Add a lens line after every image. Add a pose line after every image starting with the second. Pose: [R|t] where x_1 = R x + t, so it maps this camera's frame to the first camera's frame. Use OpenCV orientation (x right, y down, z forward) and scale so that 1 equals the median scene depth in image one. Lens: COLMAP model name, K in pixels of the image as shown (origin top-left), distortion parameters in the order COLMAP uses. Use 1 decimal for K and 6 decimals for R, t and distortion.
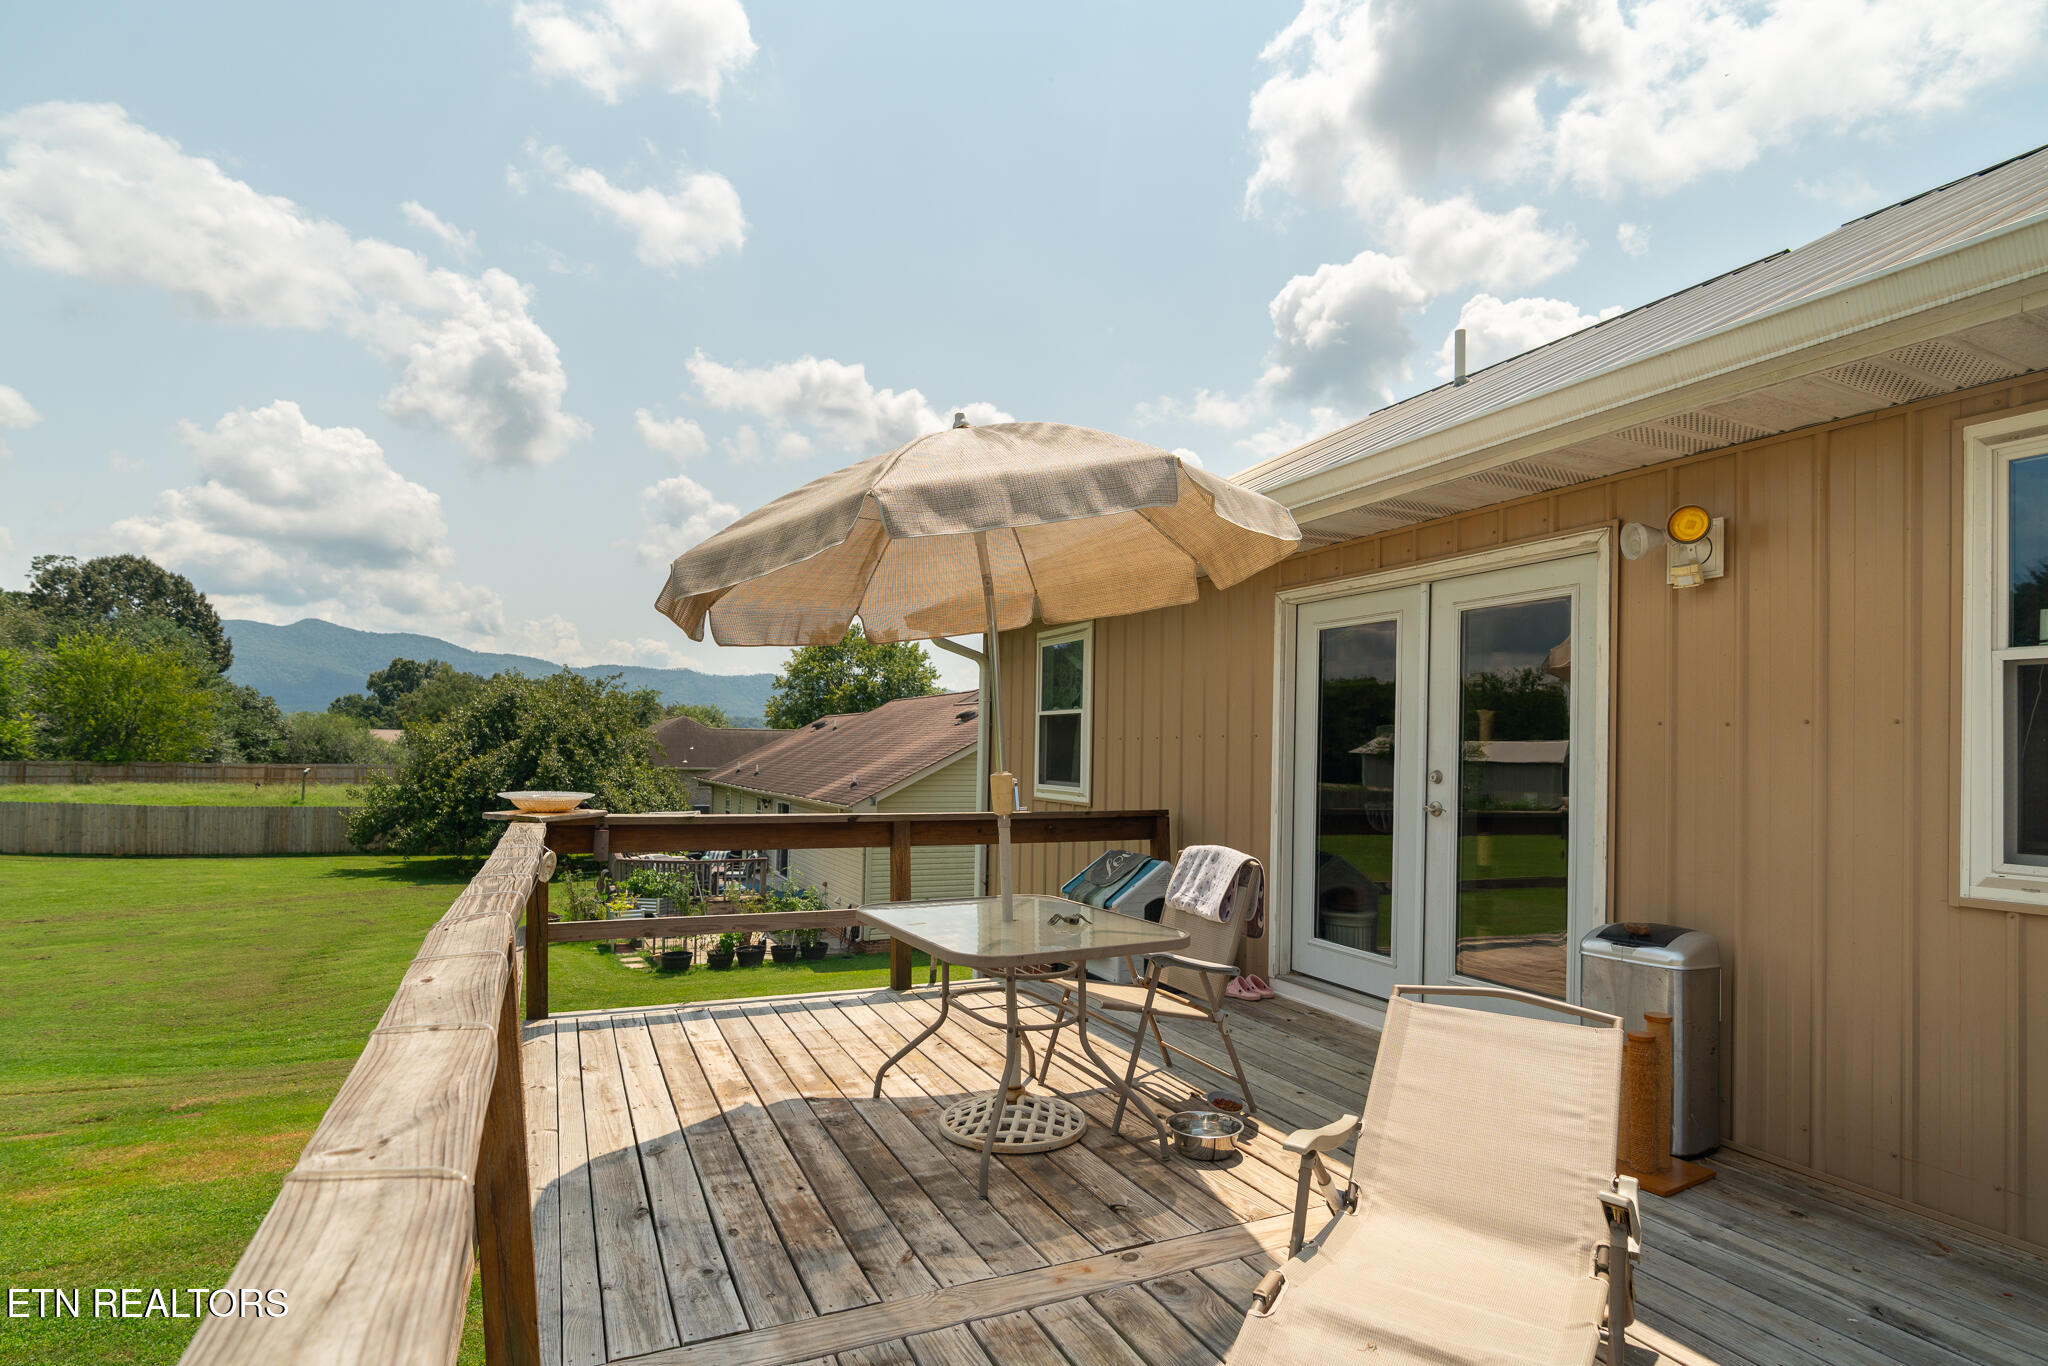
lens RADIAL K [[1008.4, 0, 1023.9], [0, 1008.4, 729.6], [0, 0, 1]] dist [0.000368, 0.000271]
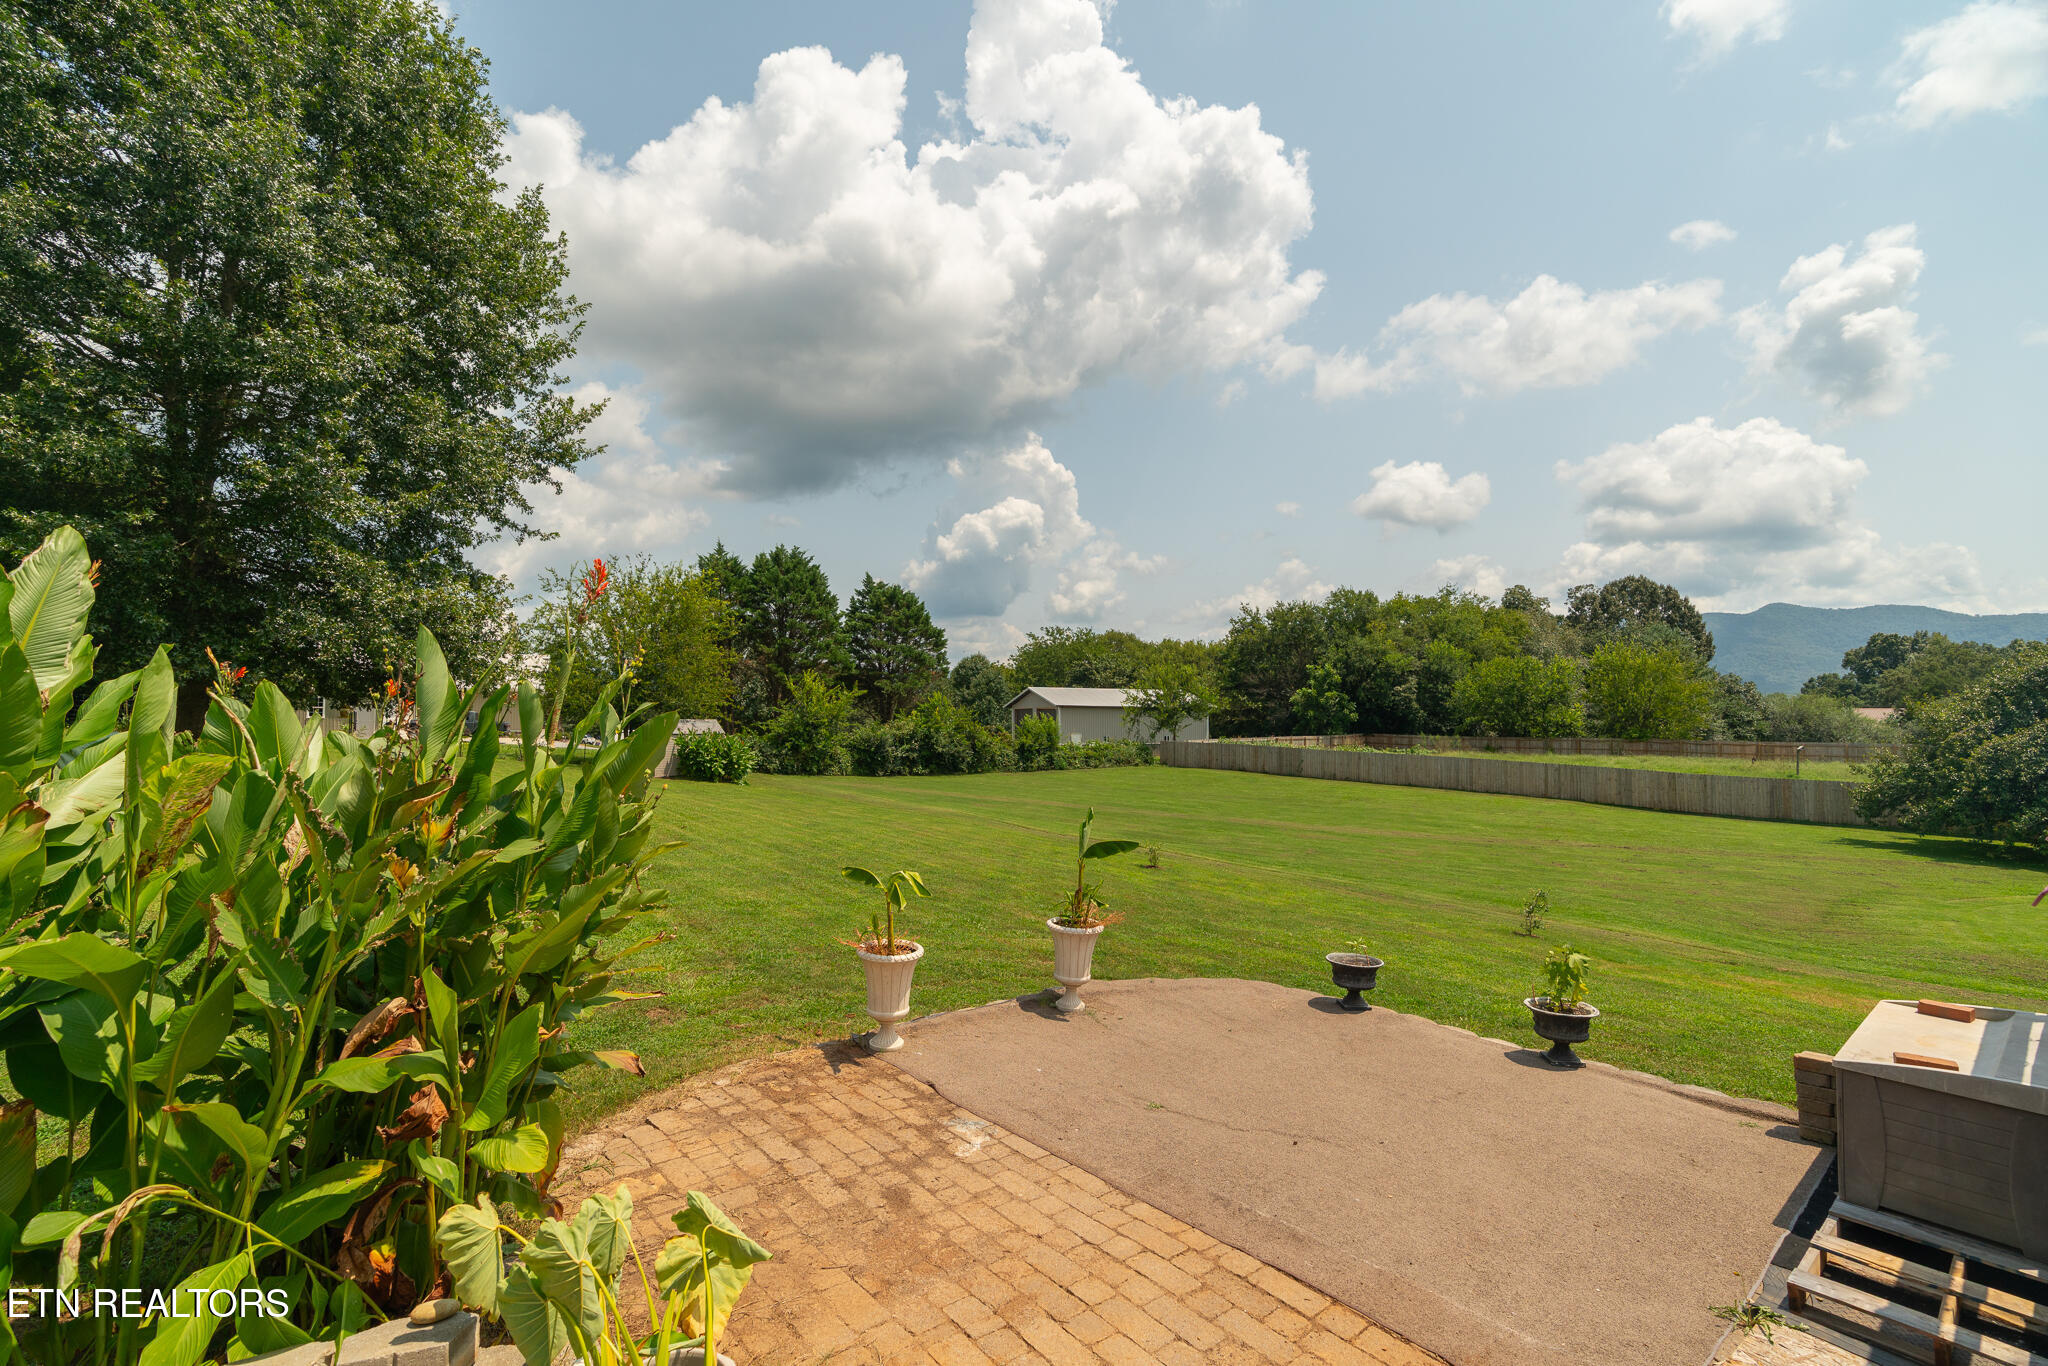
lens RADIAL K [[950.5, 0, 985.3], [0, 950.5, 684.1], [0, 0, 1]] dist [0.000659, 0.000696]
pose [[0.263582, -0.048784, -0.963403, 0.058085], [0.022427, 0.998760, -0.044438, -0.002848], [0.964376, -0.009893, 0.264349, -0.128864]]
